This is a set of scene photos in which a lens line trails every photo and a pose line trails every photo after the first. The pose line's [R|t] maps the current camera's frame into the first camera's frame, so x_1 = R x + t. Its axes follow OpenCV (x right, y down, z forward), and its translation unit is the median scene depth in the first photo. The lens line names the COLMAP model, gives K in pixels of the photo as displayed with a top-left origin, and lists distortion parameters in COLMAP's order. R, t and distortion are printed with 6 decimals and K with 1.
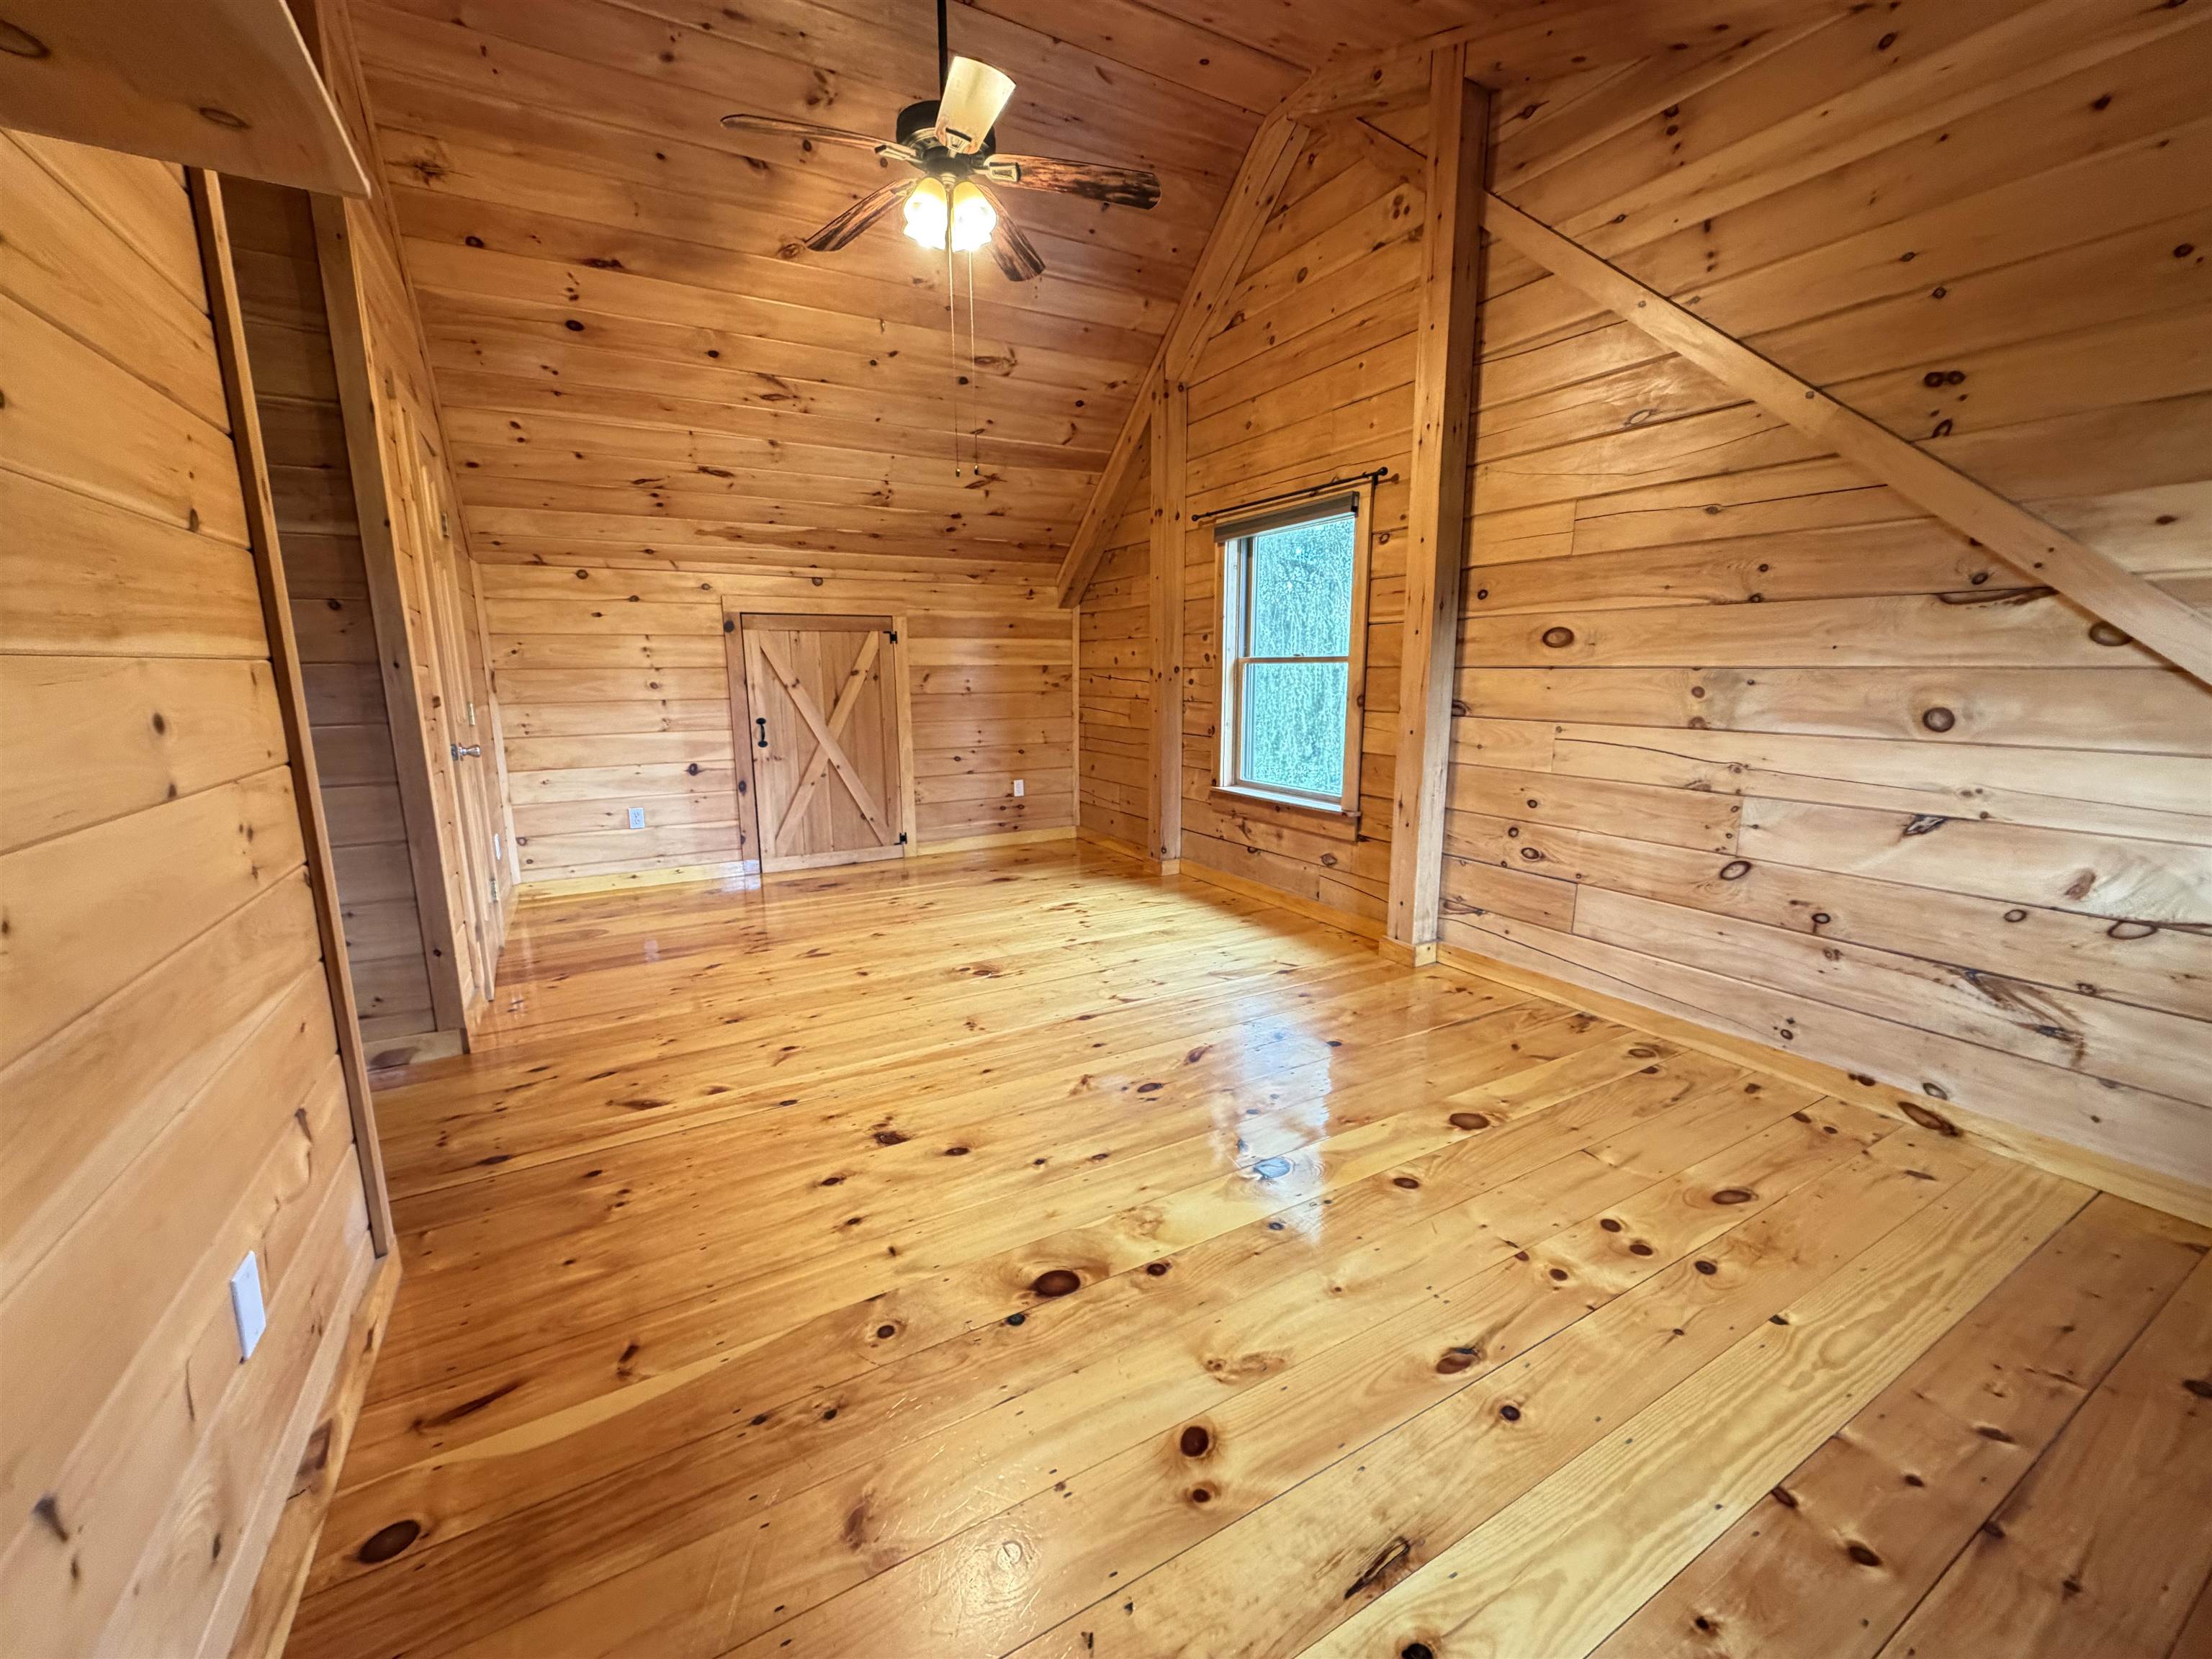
lens RADIAL K [[878.6, 0, 1101.8], [0, 878.6, 827.8], [0, 0, 1]] dist [0.001360, -0.000371]
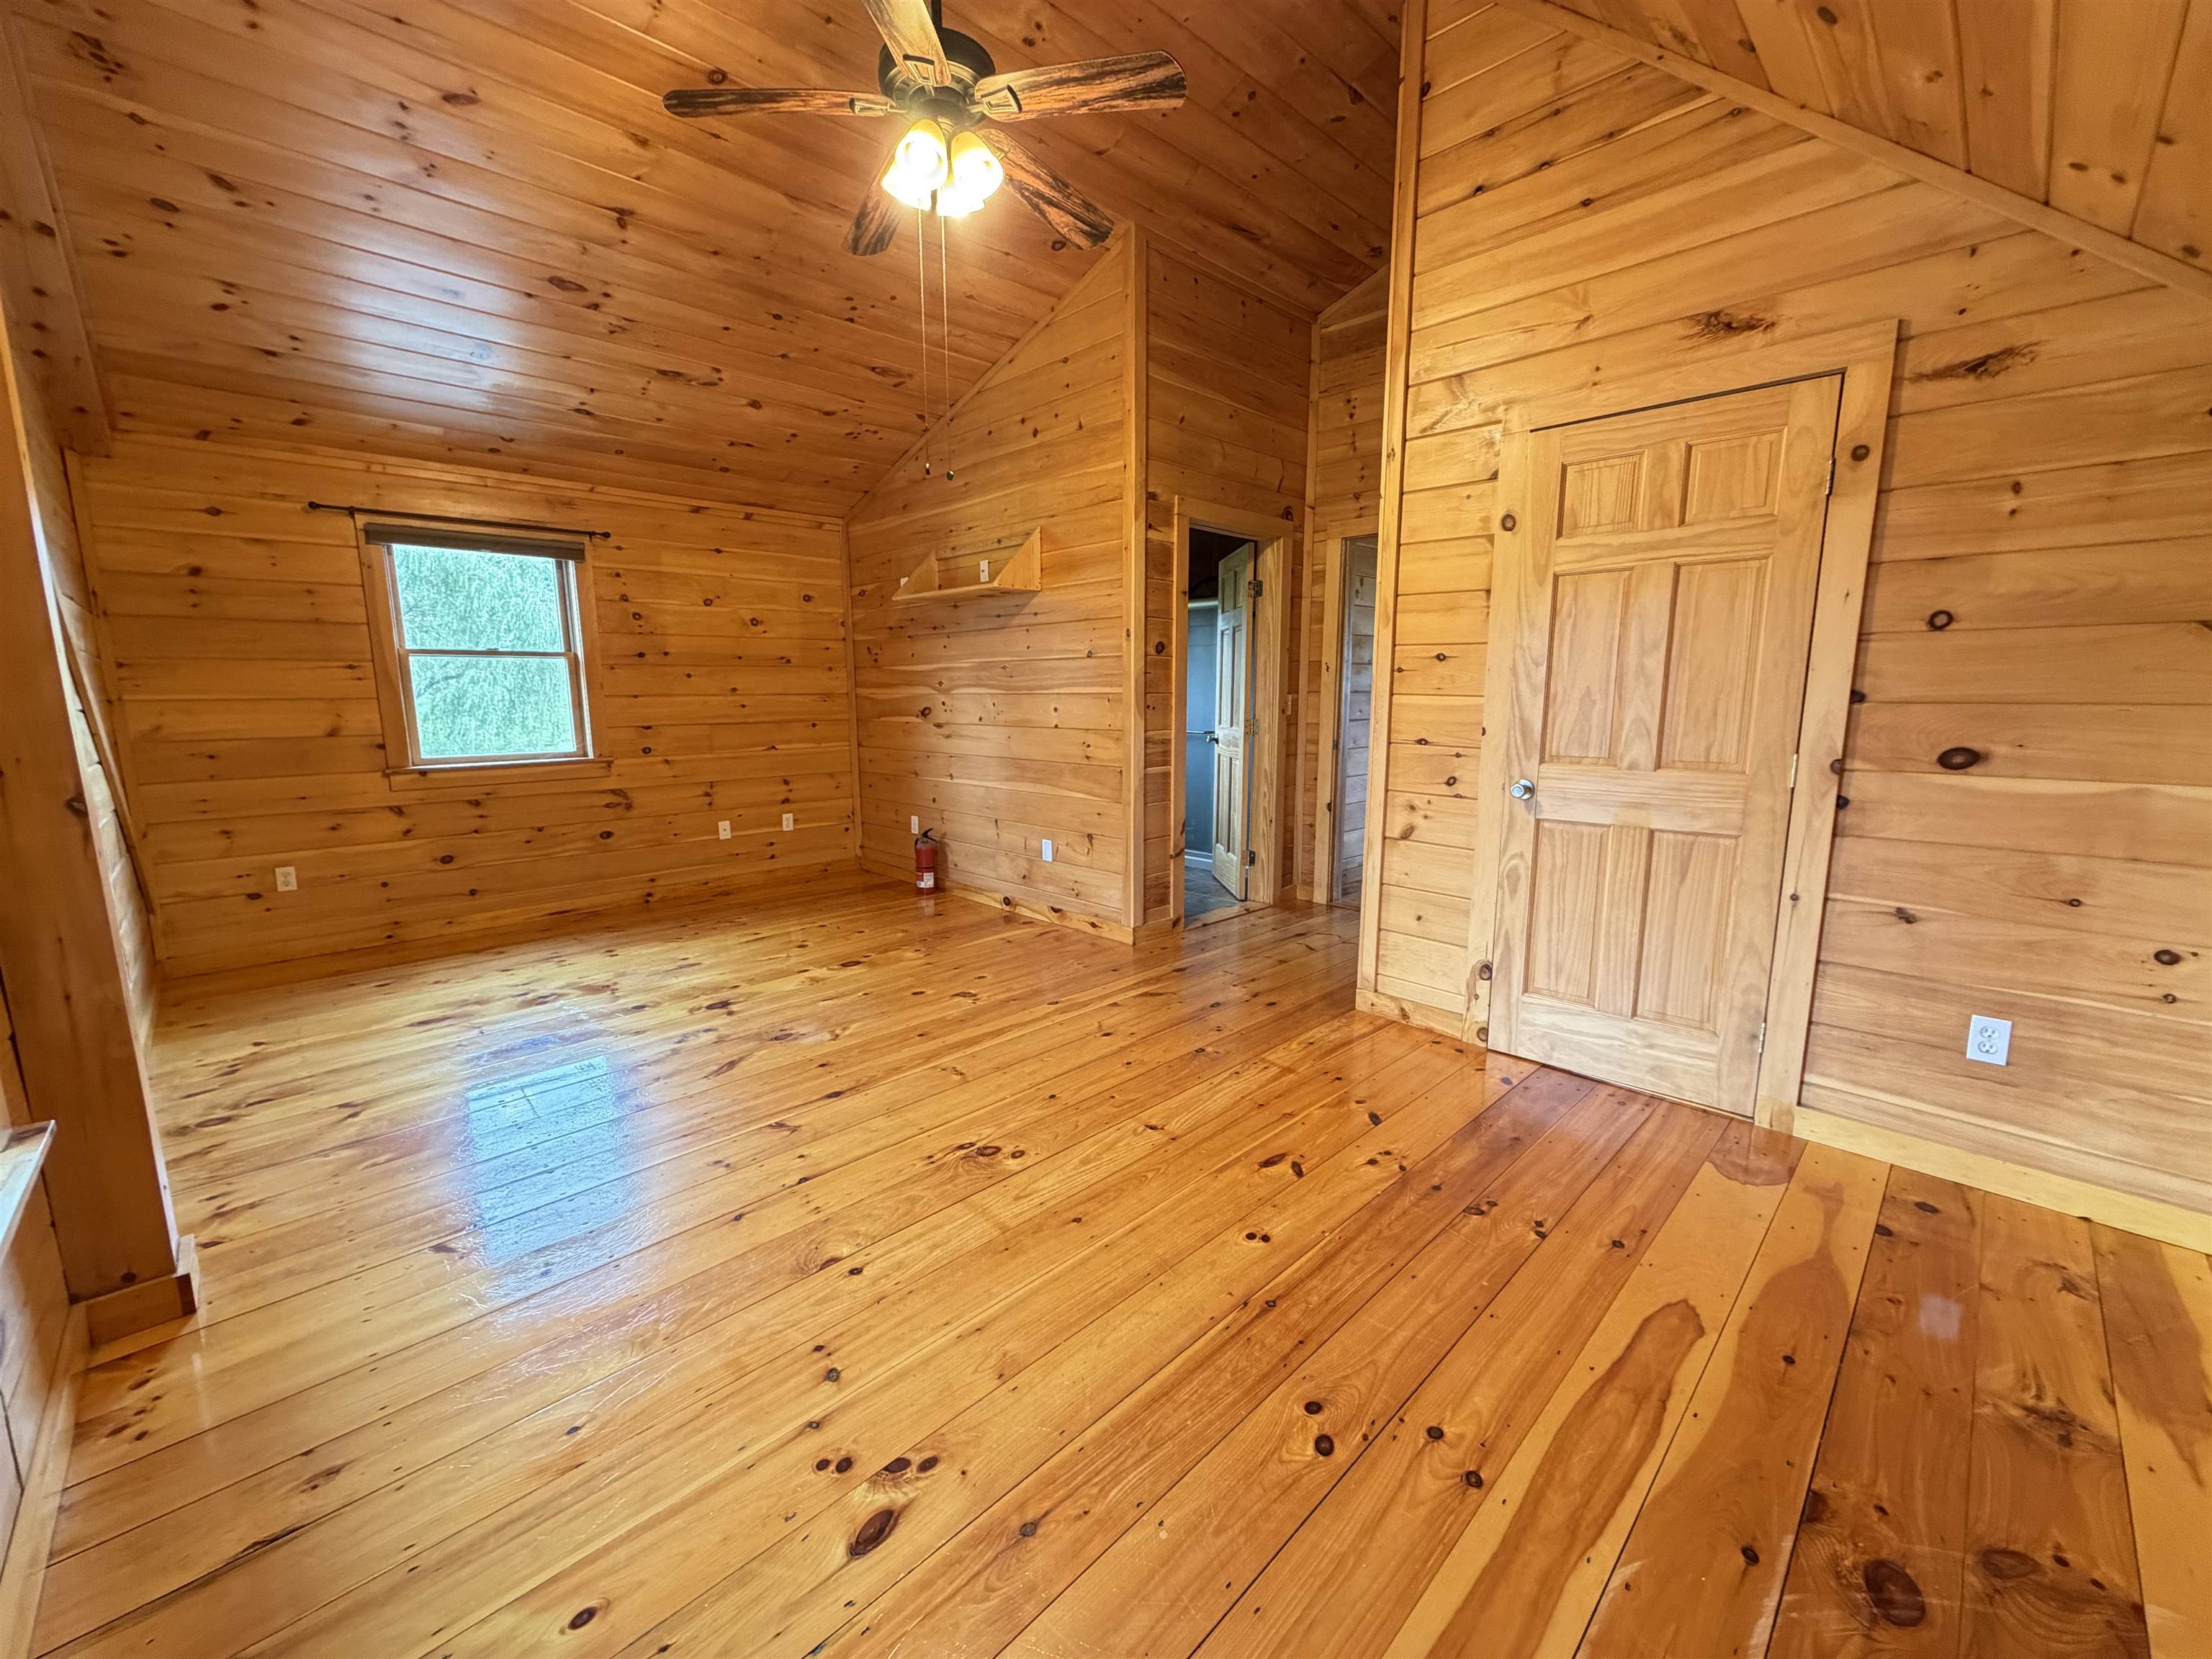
lens RADIAL K [[878.6, 0, 1105.2], [0, 878.6, 830.2], [0, 0, 1]] dist [0.001360, -0.000371]
pose [[-0.965884, 0.055377, -0.252986, -0.071678], [-0.033332, 0.942163, 0.333494, -0.335820], [0.256822, 0.330549, -0.908174, 1.735549]]
